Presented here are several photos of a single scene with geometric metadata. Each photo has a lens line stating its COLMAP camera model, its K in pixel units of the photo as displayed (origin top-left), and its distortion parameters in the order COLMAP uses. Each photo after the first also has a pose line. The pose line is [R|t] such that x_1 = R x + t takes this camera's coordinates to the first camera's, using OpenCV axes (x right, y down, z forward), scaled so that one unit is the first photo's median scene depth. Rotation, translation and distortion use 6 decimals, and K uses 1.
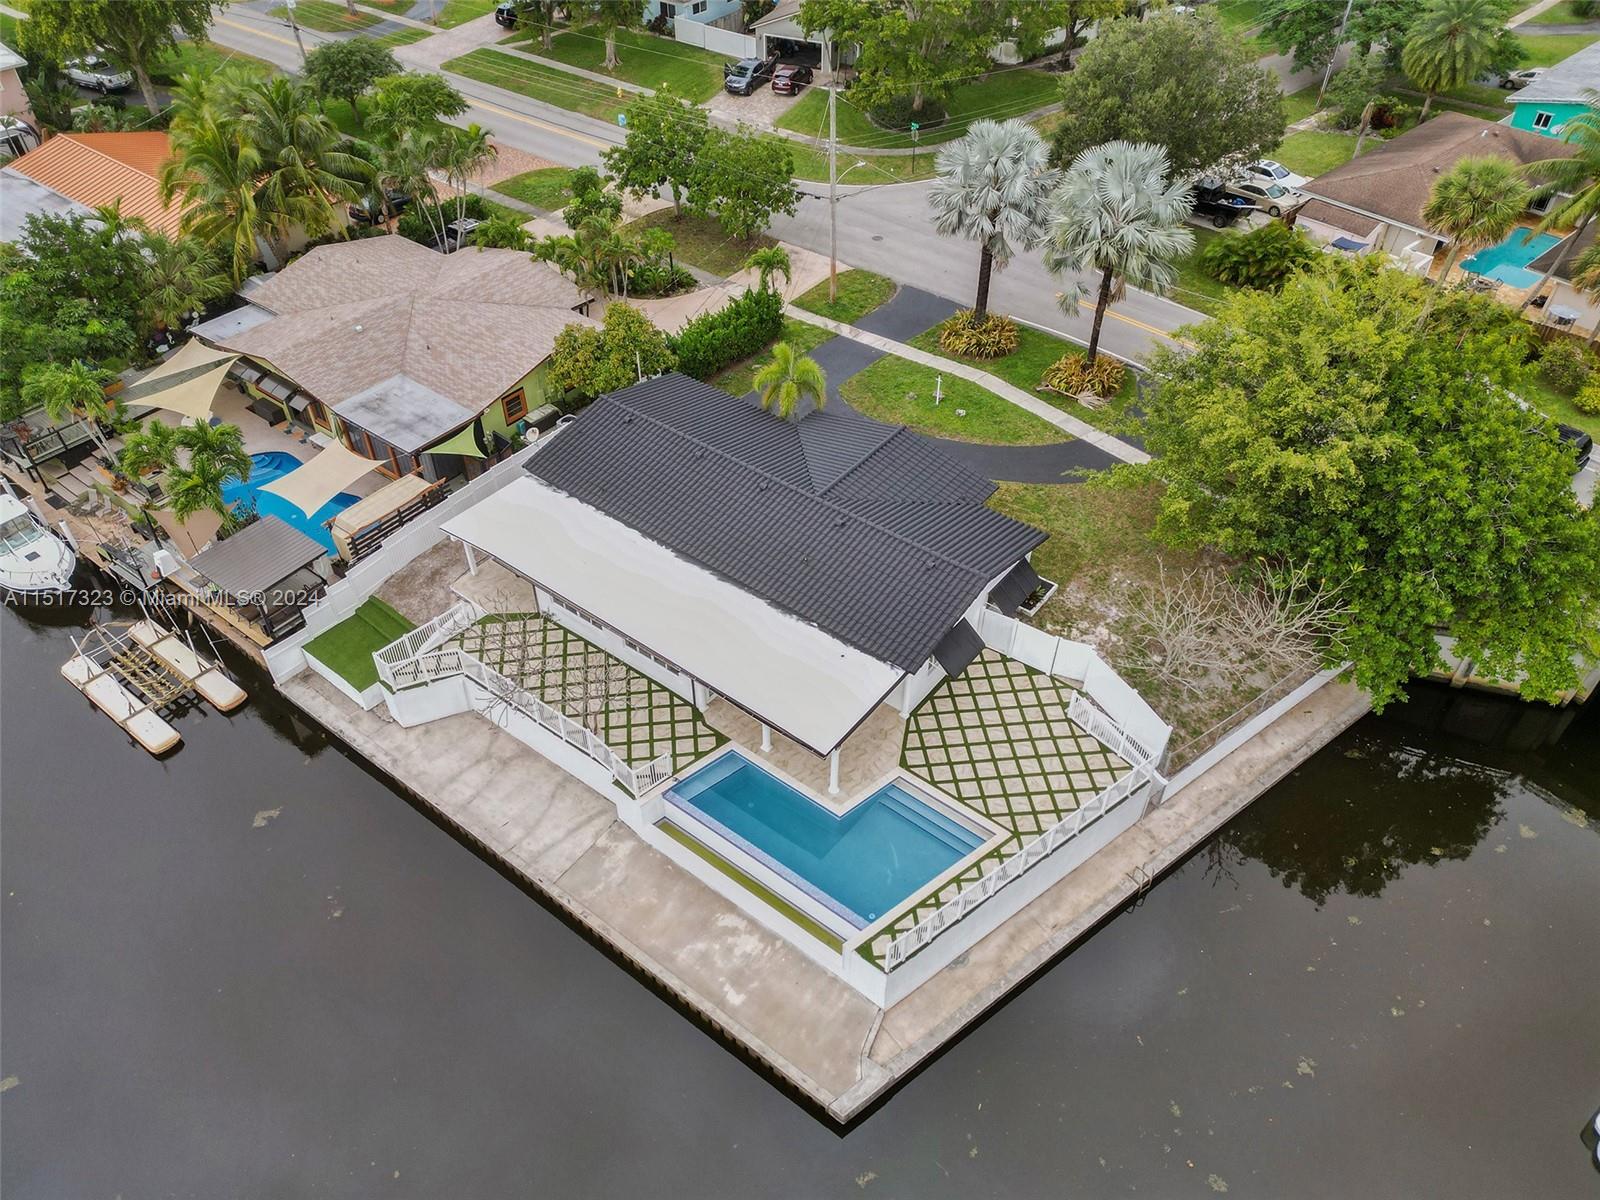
lens RADIAL K [[1126.6, 0, 797.5], [0, 1126.6, 594.4], [0, 0, 1]] dist [0.018869, -0.014704]
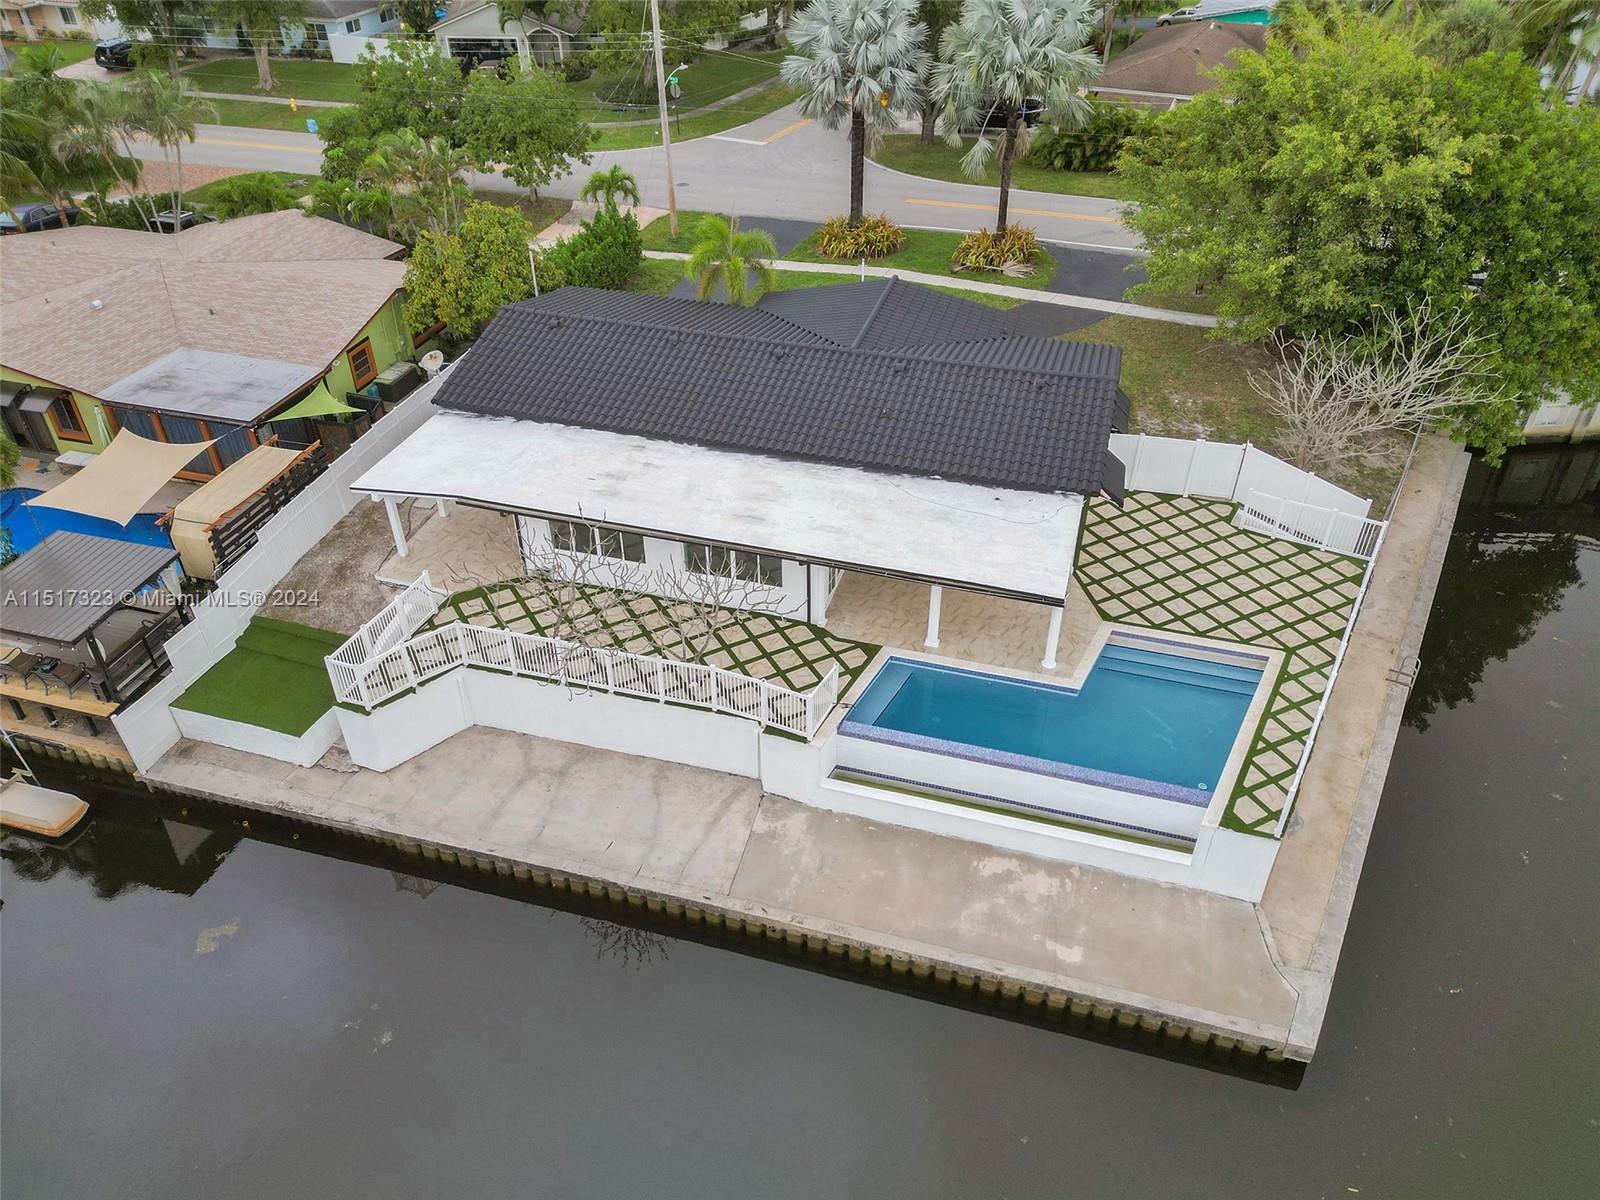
lens RADIAL K [[1126.6, 0, 806.5], [0, 1126.6, 604.9], [0, 0, 1]] dist [0.018869, -0.014704]
pose [[0.930583, -0.224053, 0.289508, -0.274164], [0.248008, 0.967548, -0.048392, 0.111819], [-0.269271, 0.116834, 0.955951, 0.278539]]
